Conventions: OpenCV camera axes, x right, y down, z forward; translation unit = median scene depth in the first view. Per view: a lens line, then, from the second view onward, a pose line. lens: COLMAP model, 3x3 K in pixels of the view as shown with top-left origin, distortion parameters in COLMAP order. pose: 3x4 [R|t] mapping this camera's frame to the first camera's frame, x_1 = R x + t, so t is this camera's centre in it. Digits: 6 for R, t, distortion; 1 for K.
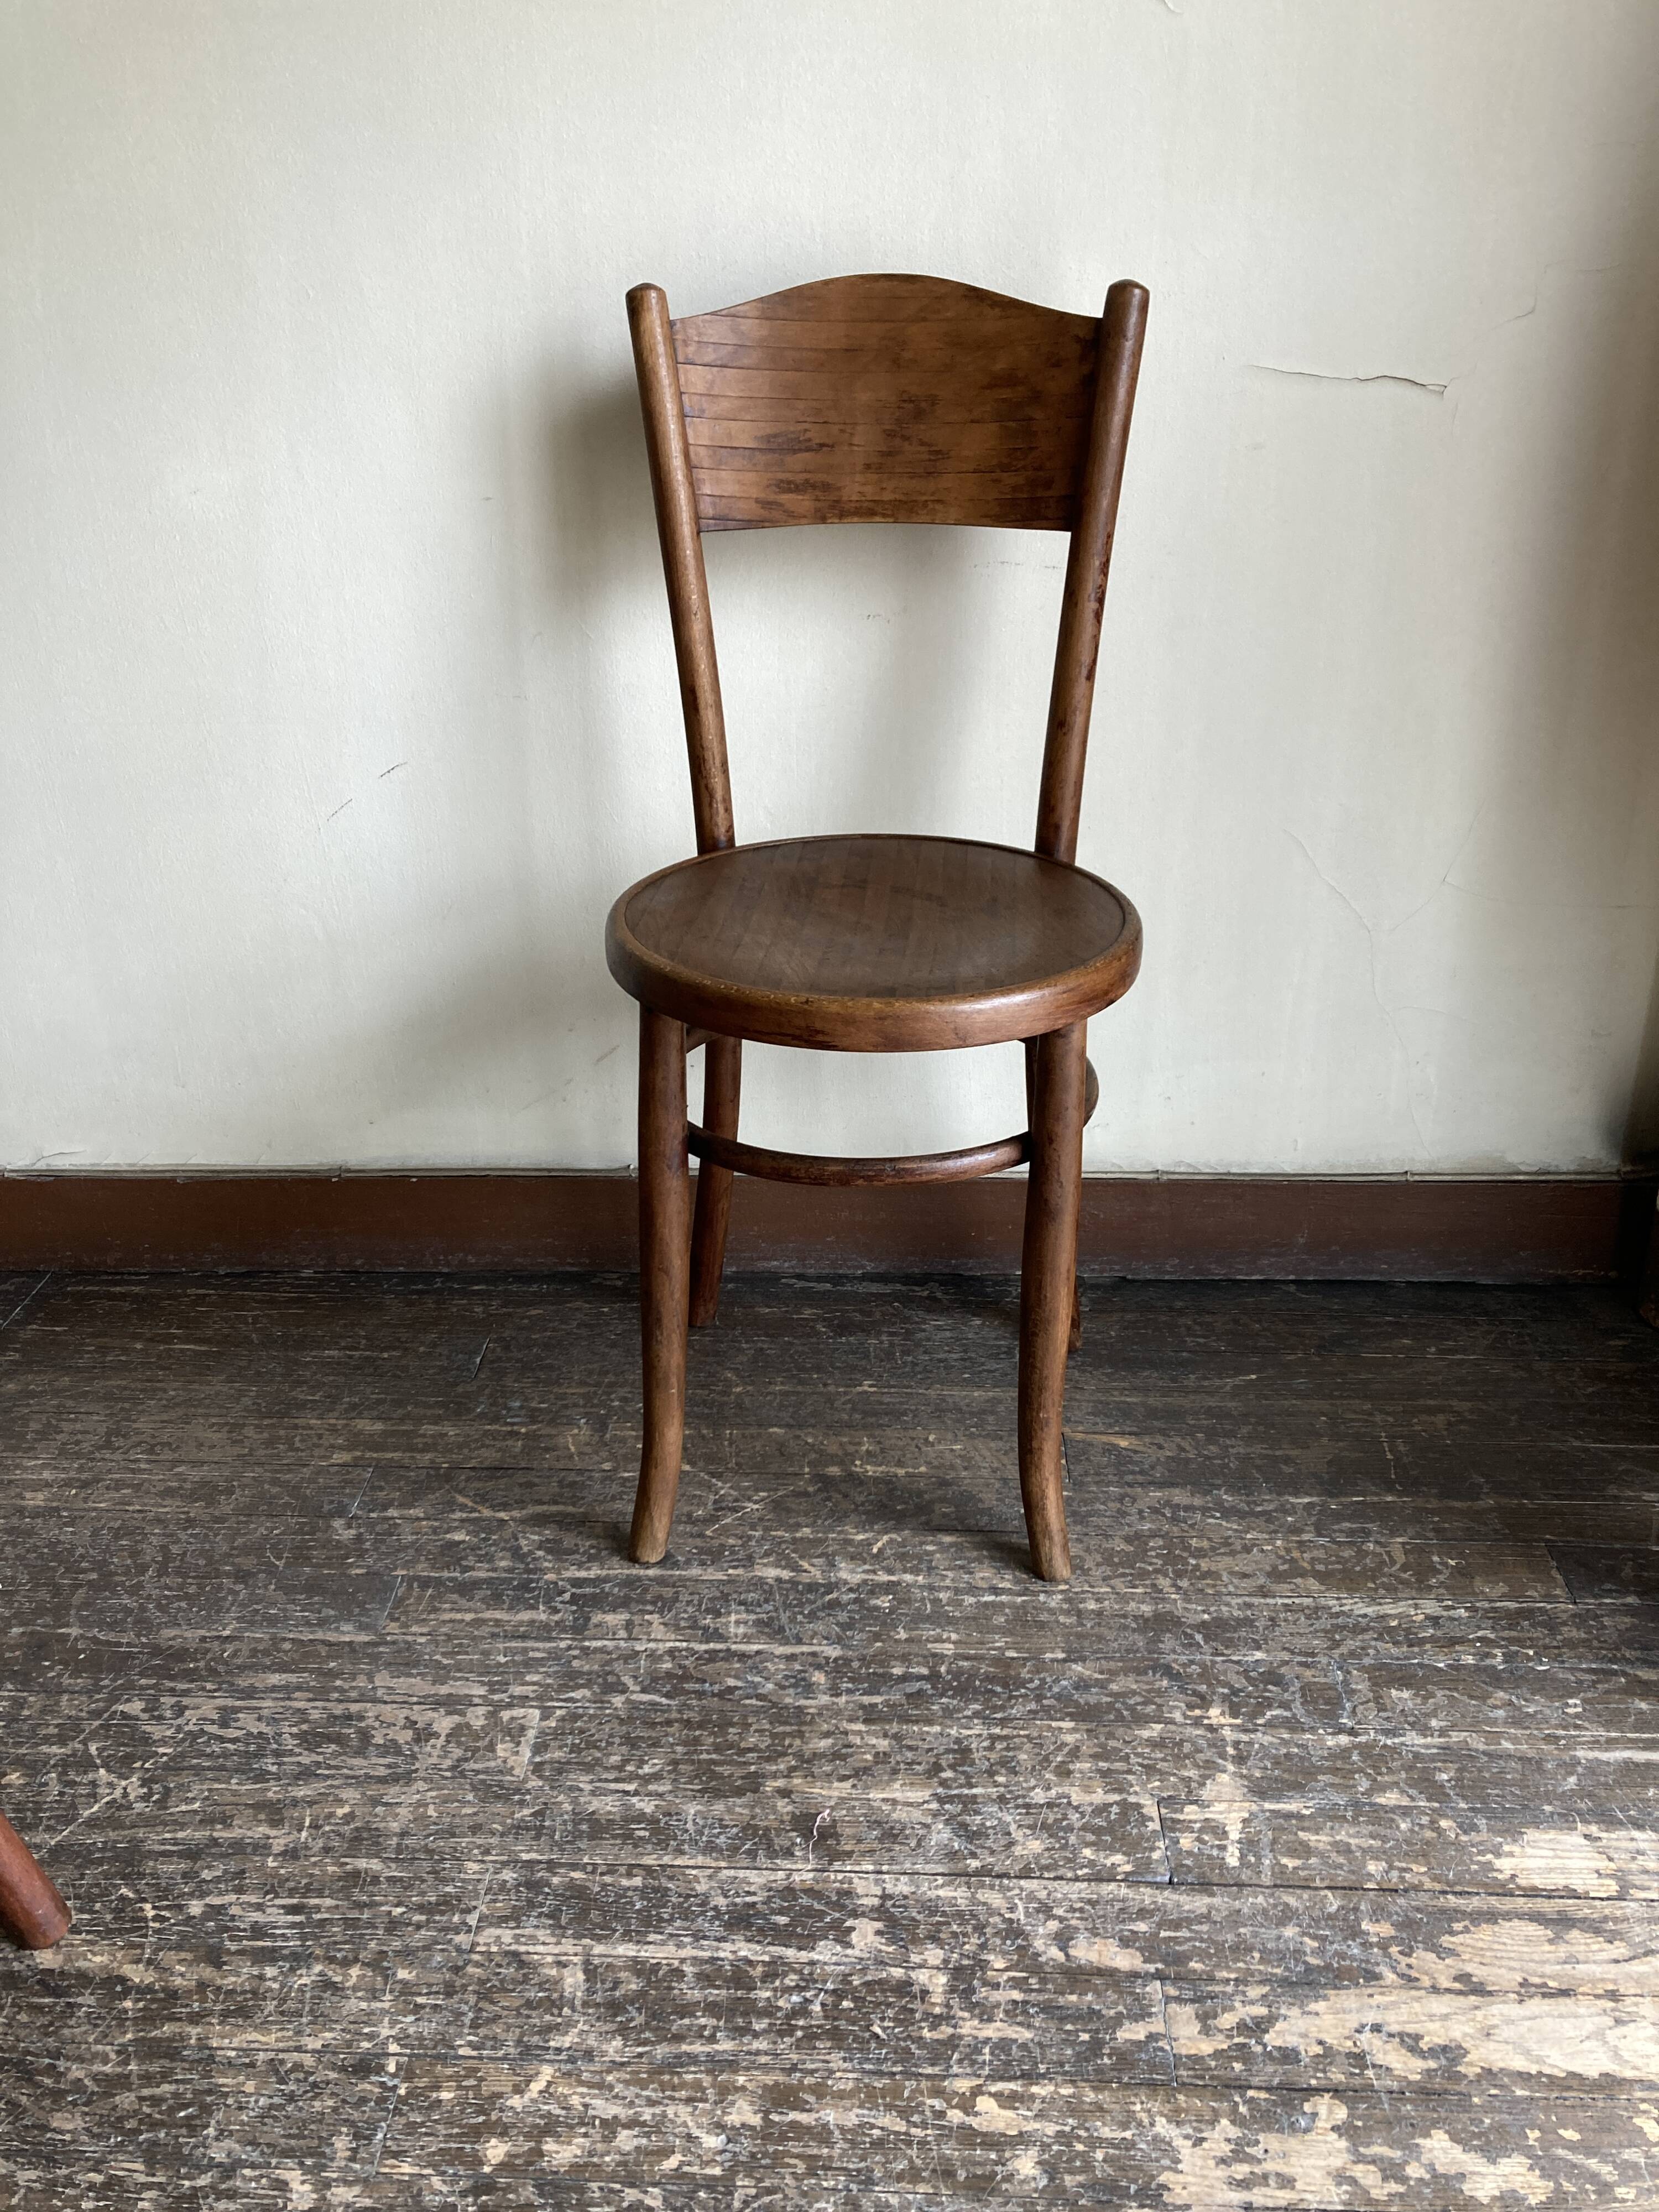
lens RADIAL K [[1818.7, 0, 812.7], [0, 1818.7, 1113.0], [0, 0, 1]] dist [-0.007831, 0.026941]
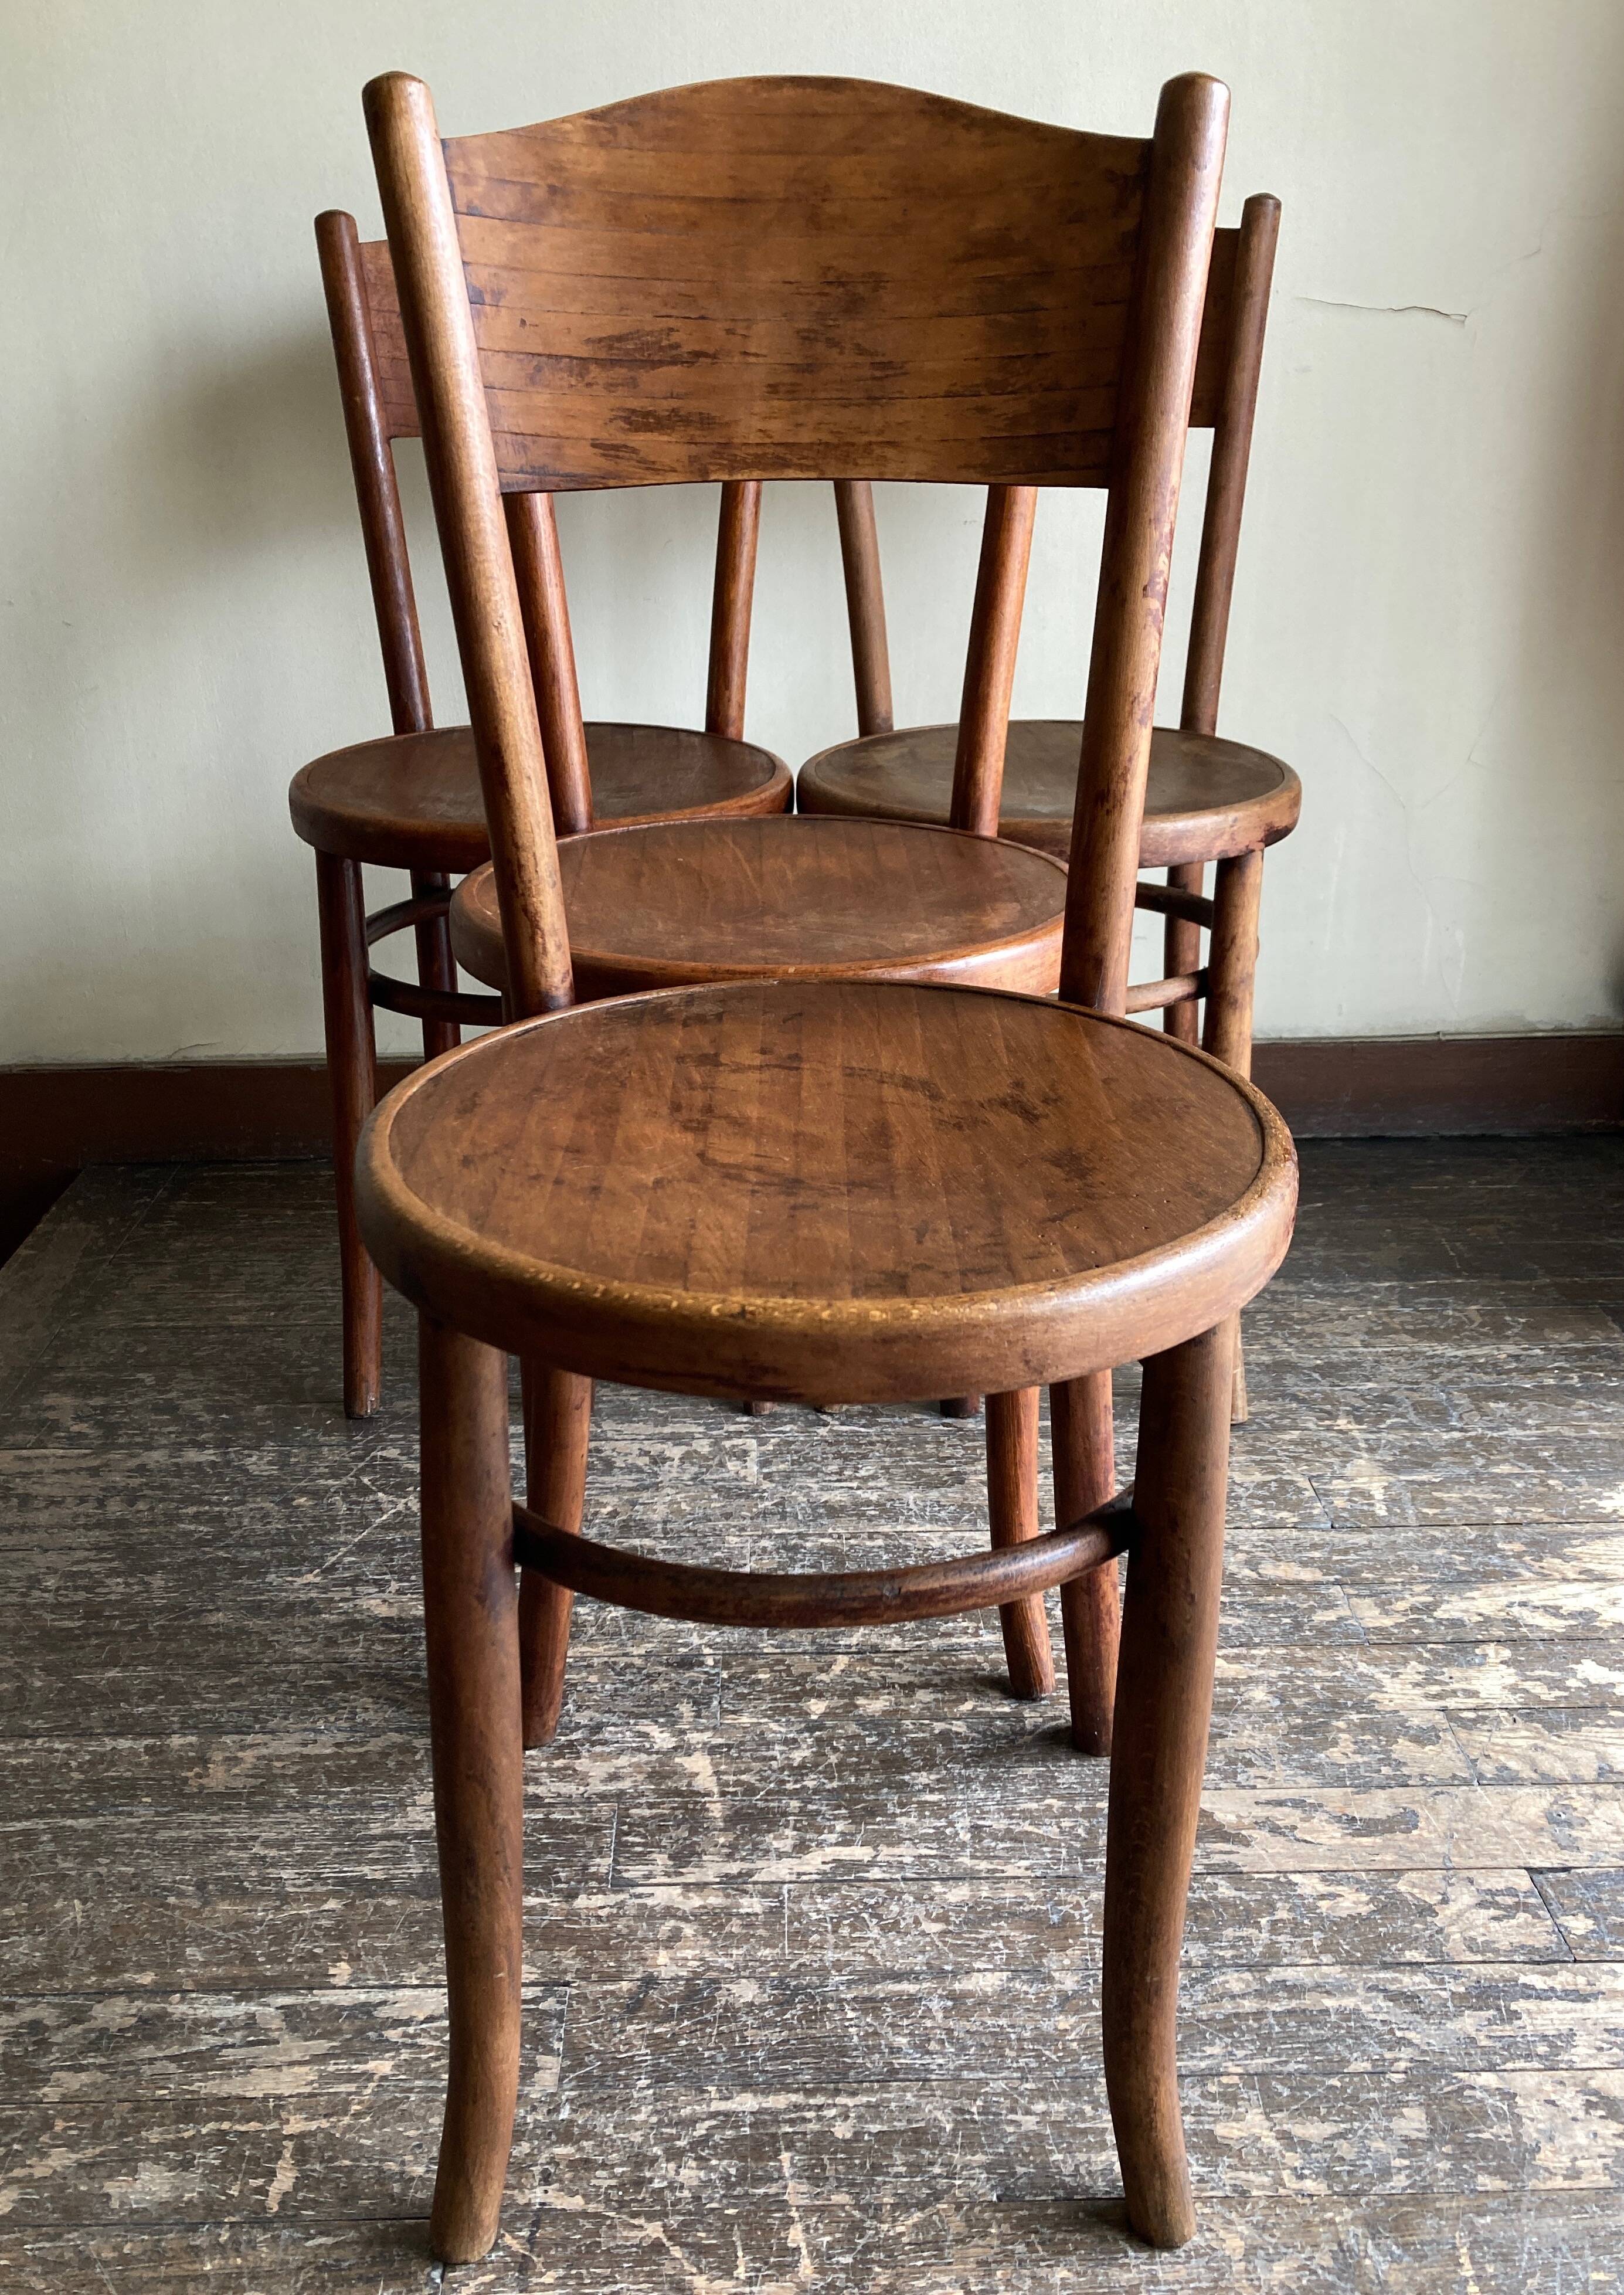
lens RADIAL K [[1951.0, 0, 797.1], [0, 1951.0, 1143.0], [0, 0, 1]] dist [0.014433, 0.006577]
pose [[0.997323, -0.024277, 0.068974, -0.190785], [0.027680, 0.998424, -0.048824, 0.190424], [-0.067680, 0.050603, 0.996423, -0.204703]]
